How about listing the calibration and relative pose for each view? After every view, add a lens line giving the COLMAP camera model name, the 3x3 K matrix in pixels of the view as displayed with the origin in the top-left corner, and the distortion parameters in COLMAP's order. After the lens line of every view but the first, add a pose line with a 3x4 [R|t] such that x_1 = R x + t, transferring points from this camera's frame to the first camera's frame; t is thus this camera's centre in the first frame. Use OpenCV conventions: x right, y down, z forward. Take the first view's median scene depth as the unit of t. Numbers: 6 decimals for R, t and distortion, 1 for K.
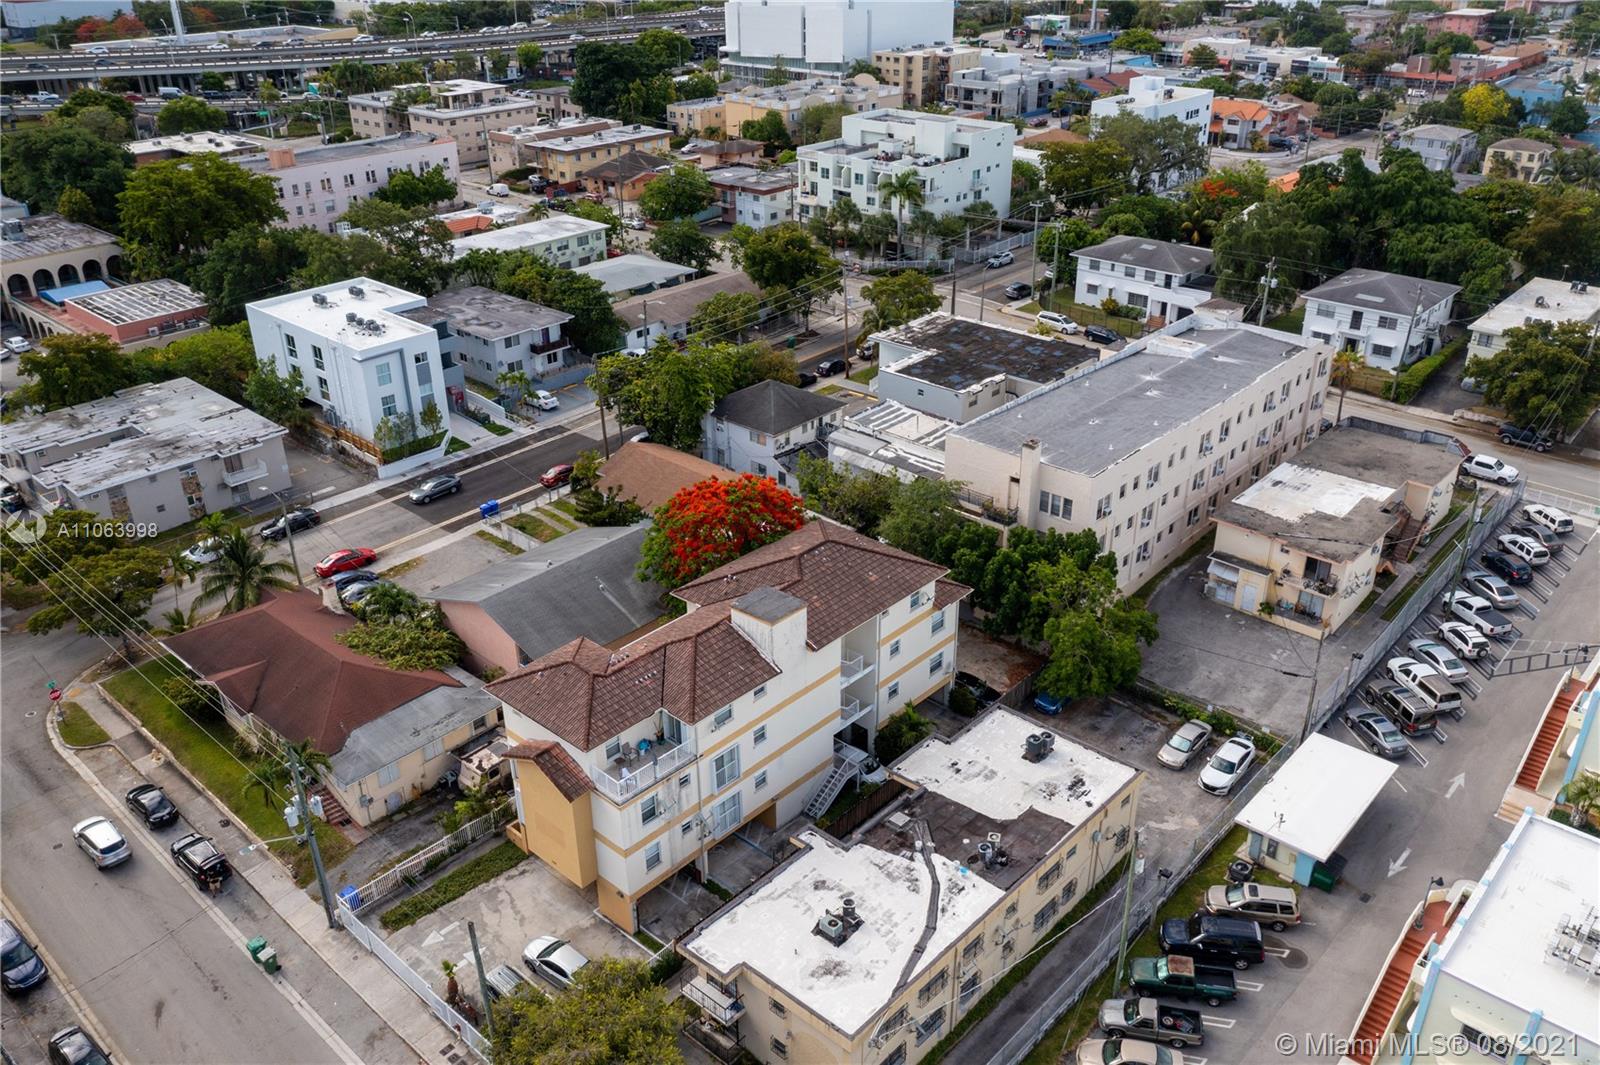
lens RADIAL K [[1261.3, 0, 799.7], [0, 1261.3, 535.2], [0, 0, 1]] dist [-0.015222, 0.003169]
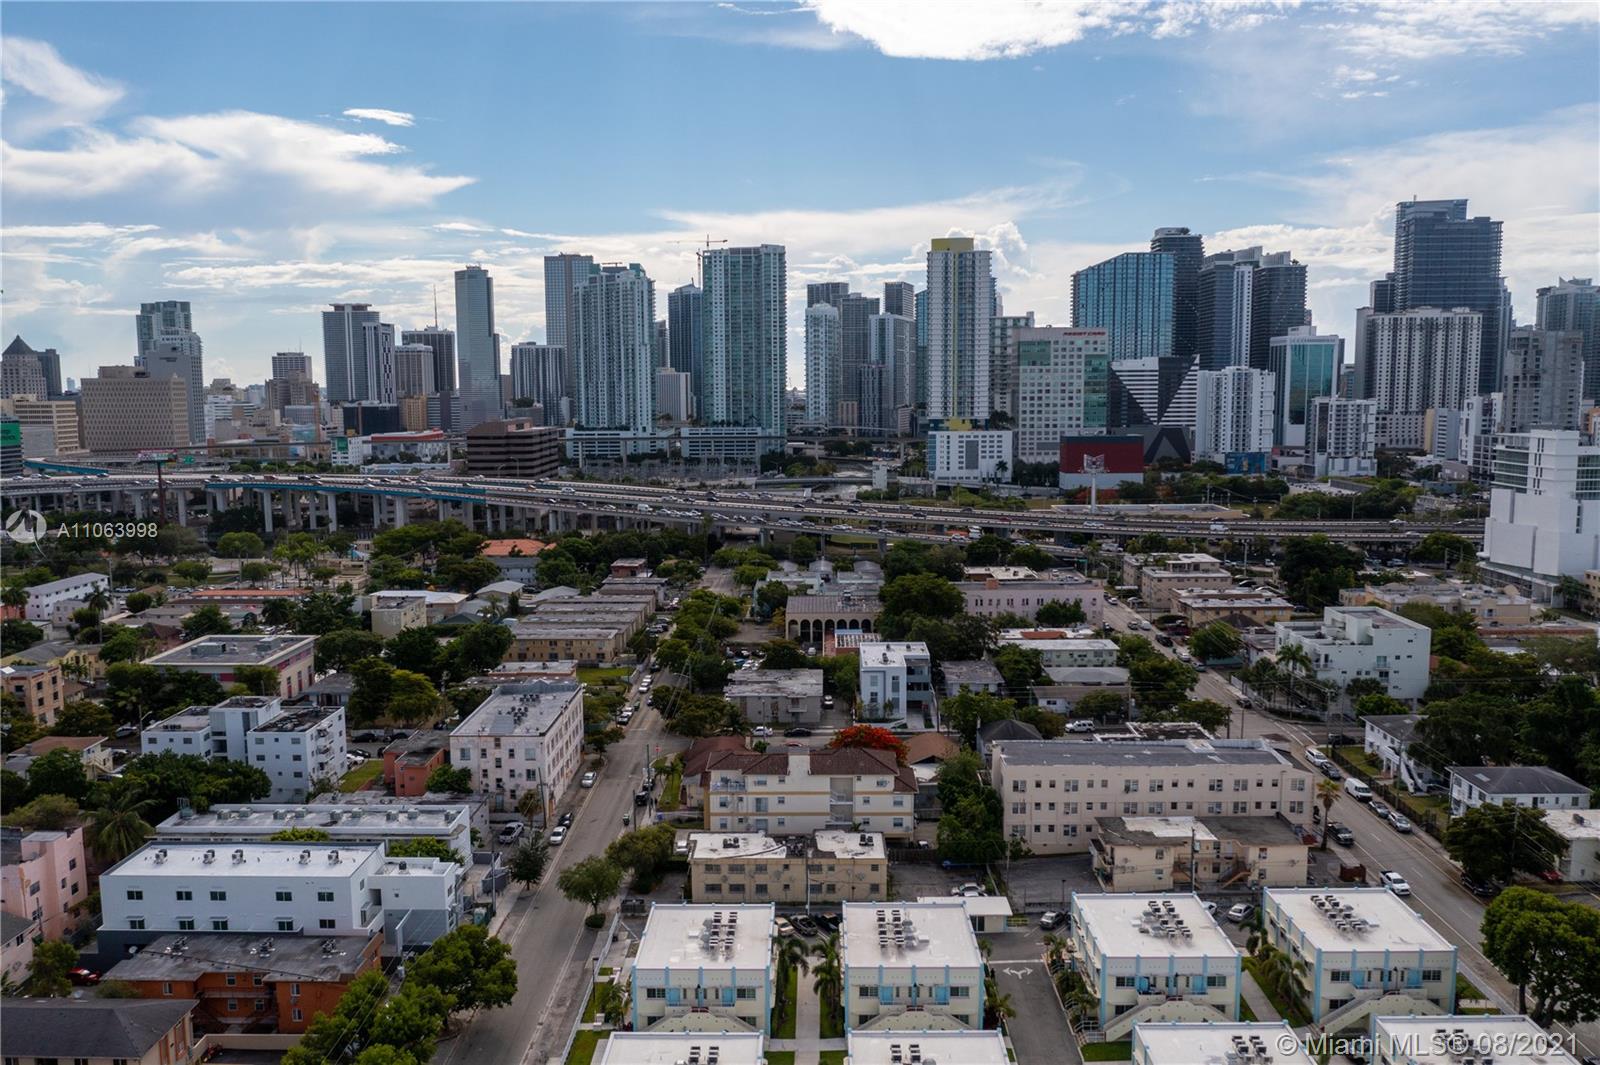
lens RADIAL K [[1249.0, 0, 802.1], [0, 1249.0, 536.9], [0, 0, 1]] dist [-0.006027, 0.002703]
pose [[0.663698, 0.094525, -0.742004, 1.041488], [-0.339933, 0.921744, -0.186636, 0.071900], [0.666296, 0.376102, 0.643892, -0.452029]]
